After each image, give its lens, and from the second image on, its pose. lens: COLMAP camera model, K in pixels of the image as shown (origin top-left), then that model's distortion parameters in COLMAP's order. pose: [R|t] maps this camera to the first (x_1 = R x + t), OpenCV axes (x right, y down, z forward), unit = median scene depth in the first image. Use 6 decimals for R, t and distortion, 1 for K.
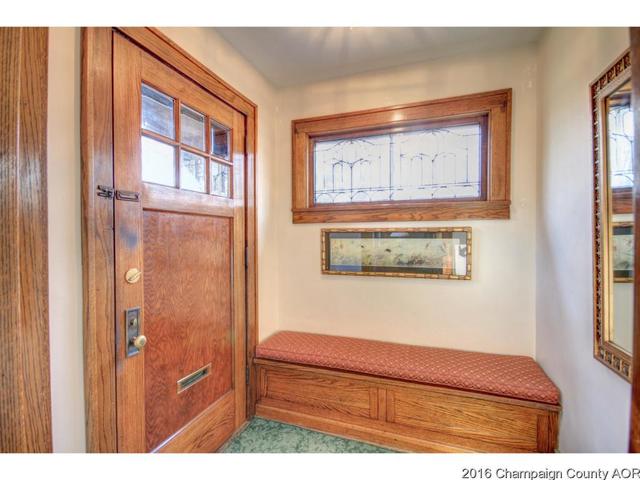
lens RADIAL K [[301.6, 0, 315.7], [0, 301.6, 238.7], [0, 0, 1]] dist [0.001164, -0.000541]
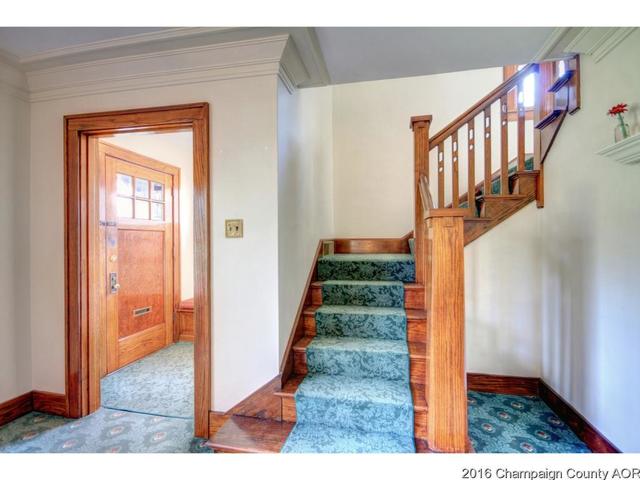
lens RADIAL K [[301.6, 0, 317.2], [0, 301.6, 239.1], [0, 0, 1]] dist [0.001164, -0.000541]
pose [[0.991172, -0.002899, 0.132552, 0.428812], [0.004674, 0.999903, -0.013084, 0.008569], [-0.132502, 0.013588, 0.991090, -1.014053]]
